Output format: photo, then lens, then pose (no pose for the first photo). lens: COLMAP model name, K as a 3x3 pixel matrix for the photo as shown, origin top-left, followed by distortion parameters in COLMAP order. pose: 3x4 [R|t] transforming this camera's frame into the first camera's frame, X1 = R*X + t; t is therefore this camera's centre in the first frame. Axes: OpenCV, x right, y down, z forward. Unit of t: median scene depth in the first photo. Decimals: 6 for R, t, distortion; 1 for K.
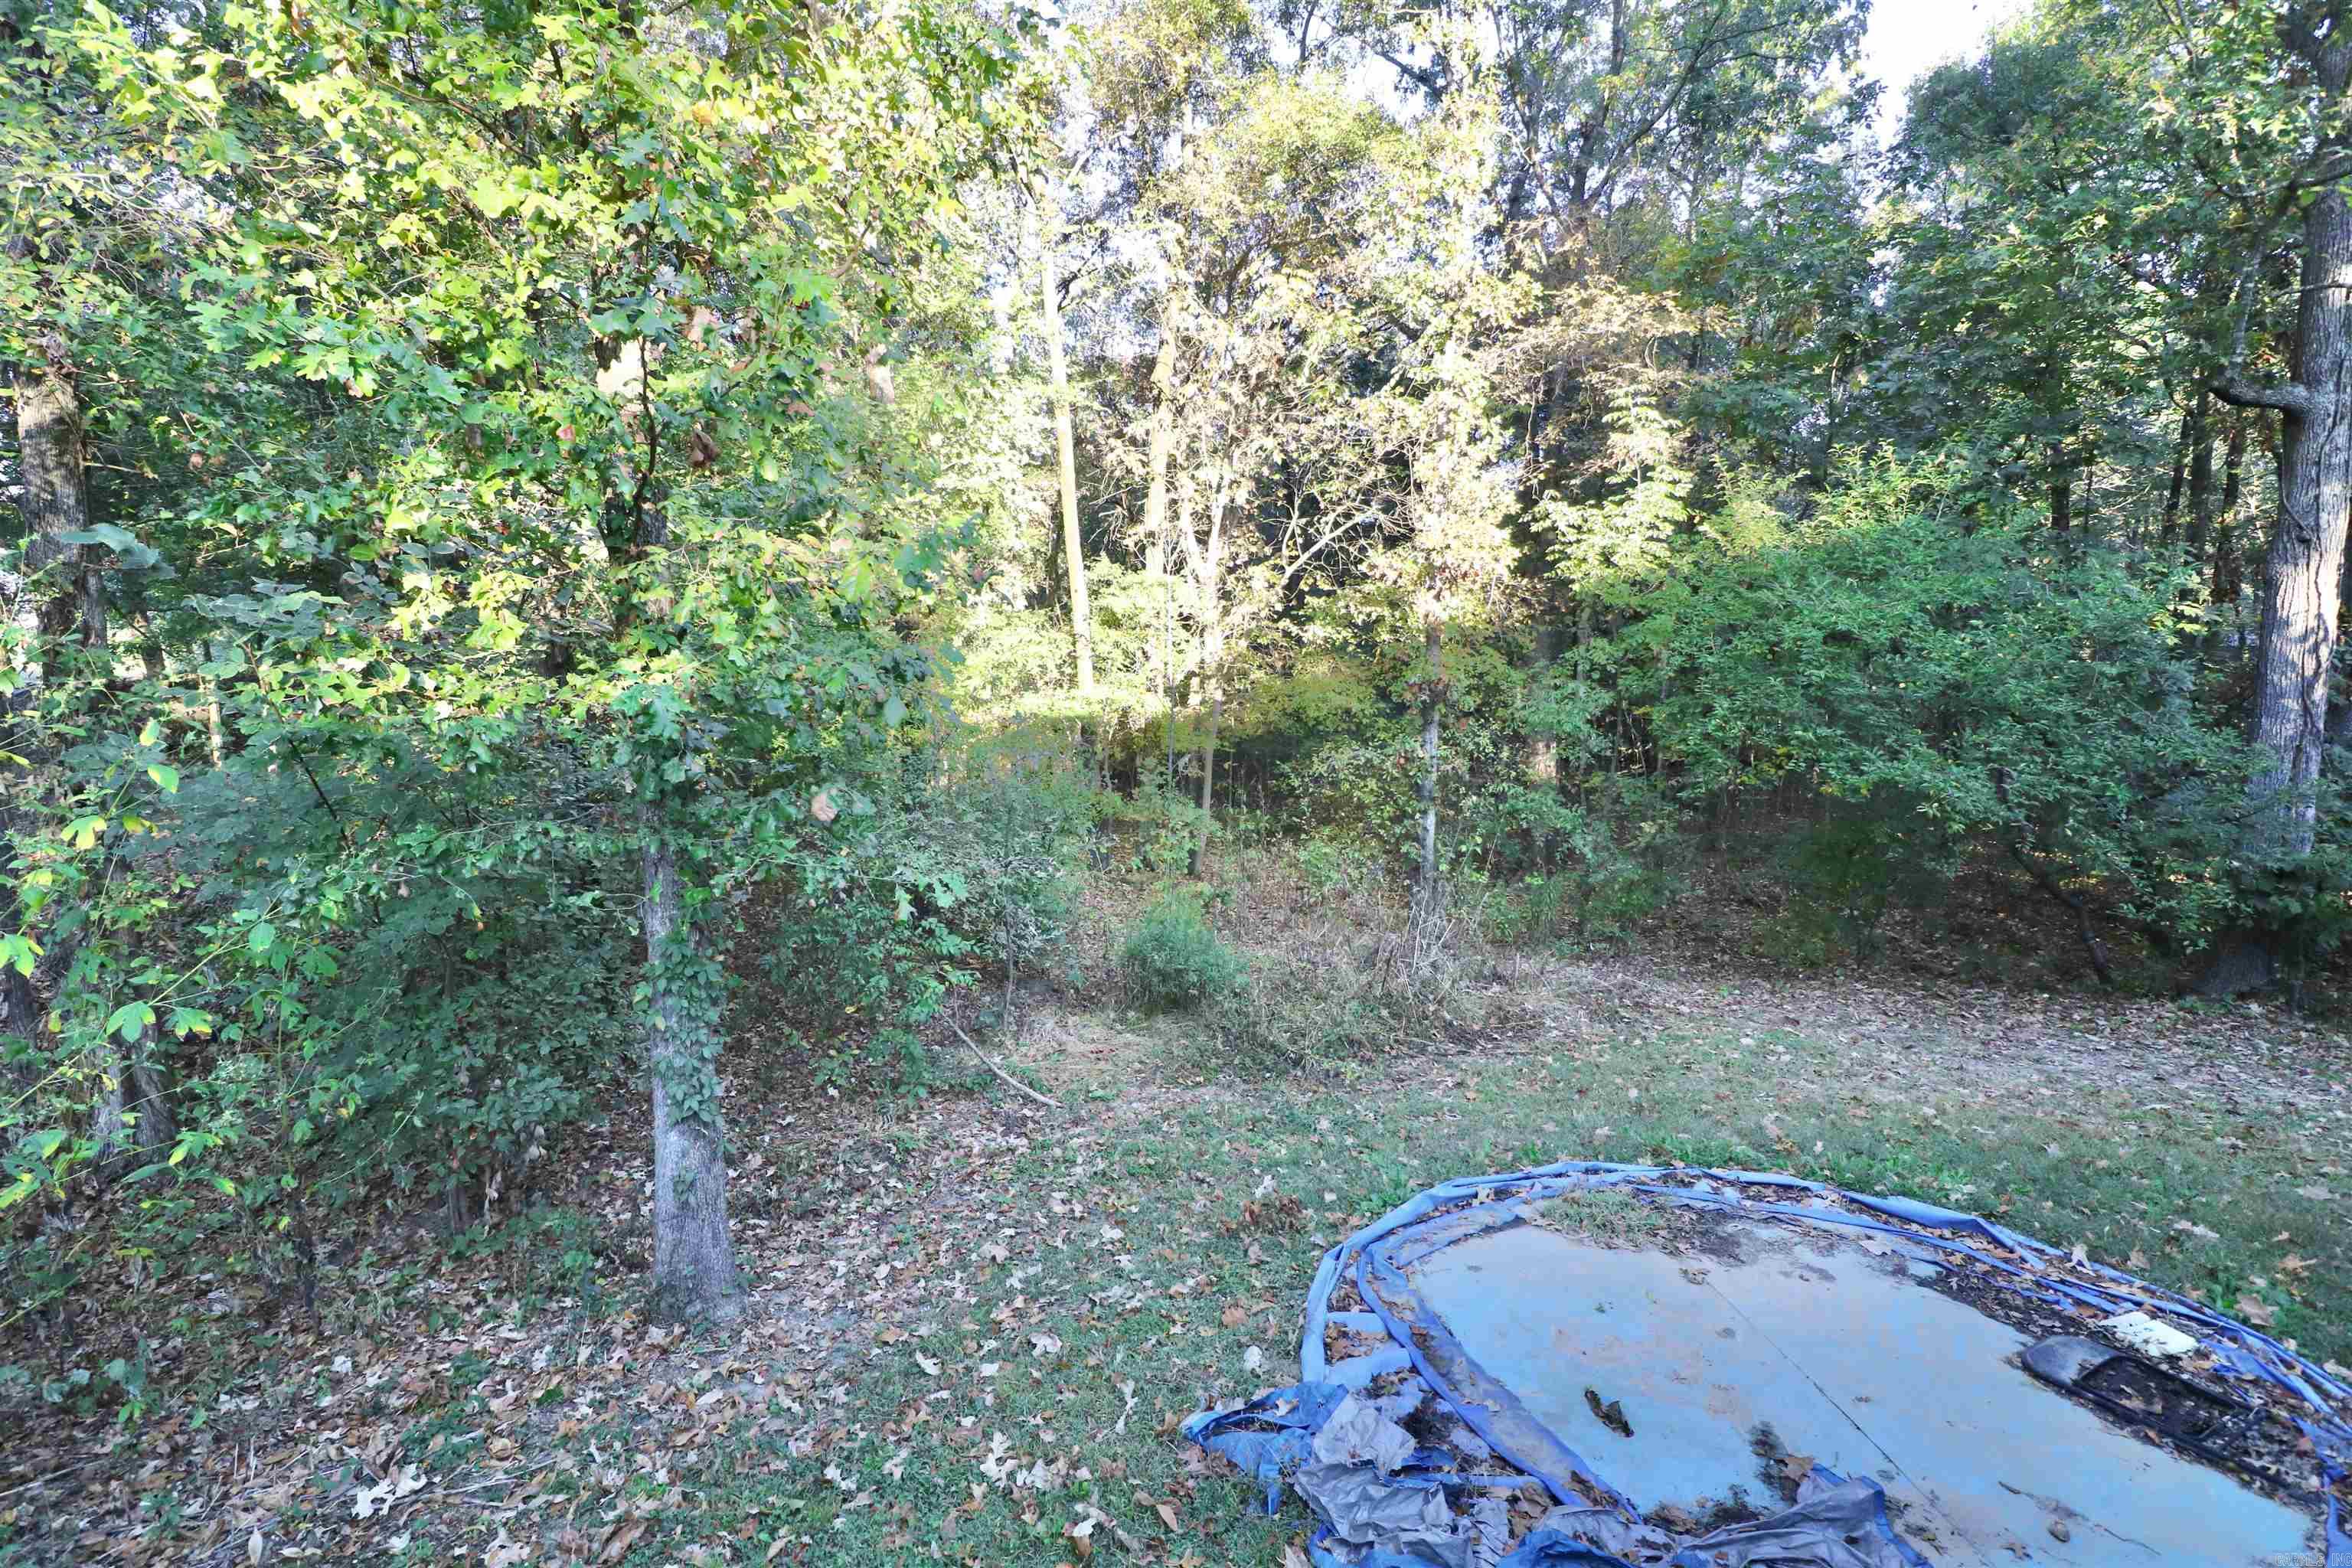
lens RADIAL K [[1070.3, 0, 1176.0], [0, 1070.3, 784.0], [0, 0, 1]] dist [-0.005068, -0.011139]
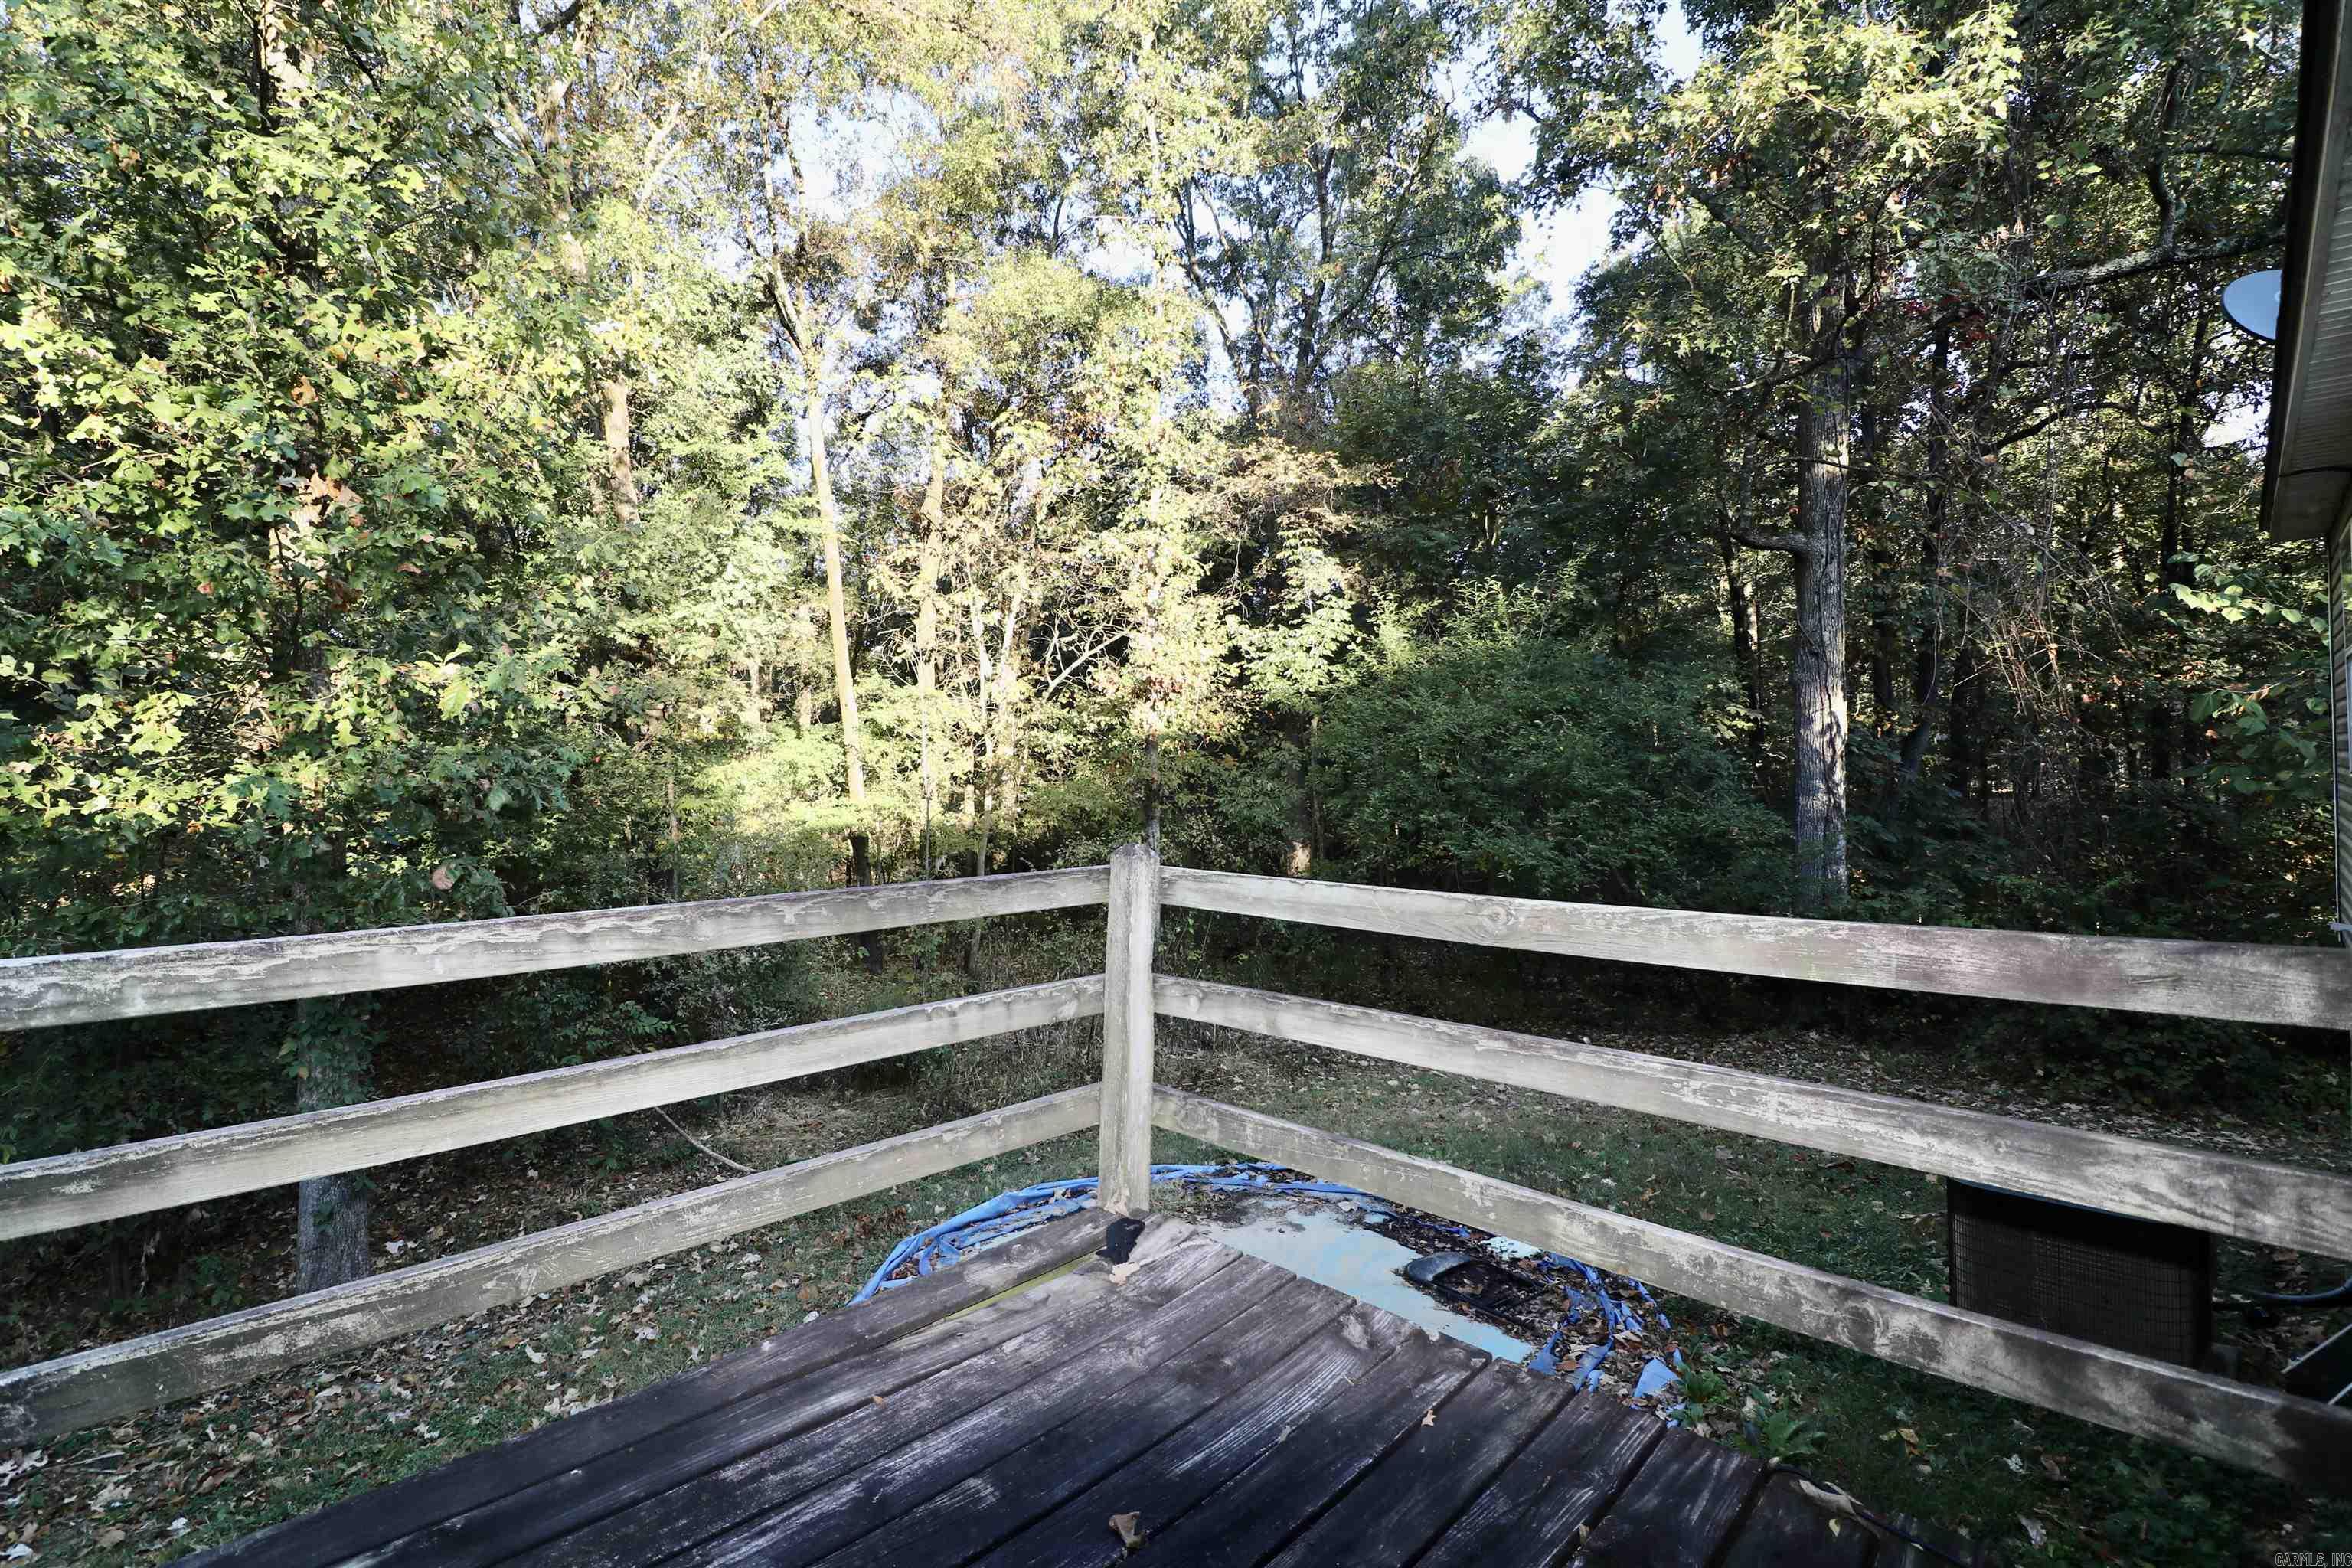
lens RADIAL K [[1070.3, 0, 1176.0], [0, 1070.3, 784.0], [0, 0, 1]] dist [-0.005068, -0.011139]
pose [[0.989526, -0.018506, 0.143162, 0.118116], [0.033227, 0.994318, -0.101131, 0.023327], [-0.140477, 0.104829, 0.984519, -0.120094]]
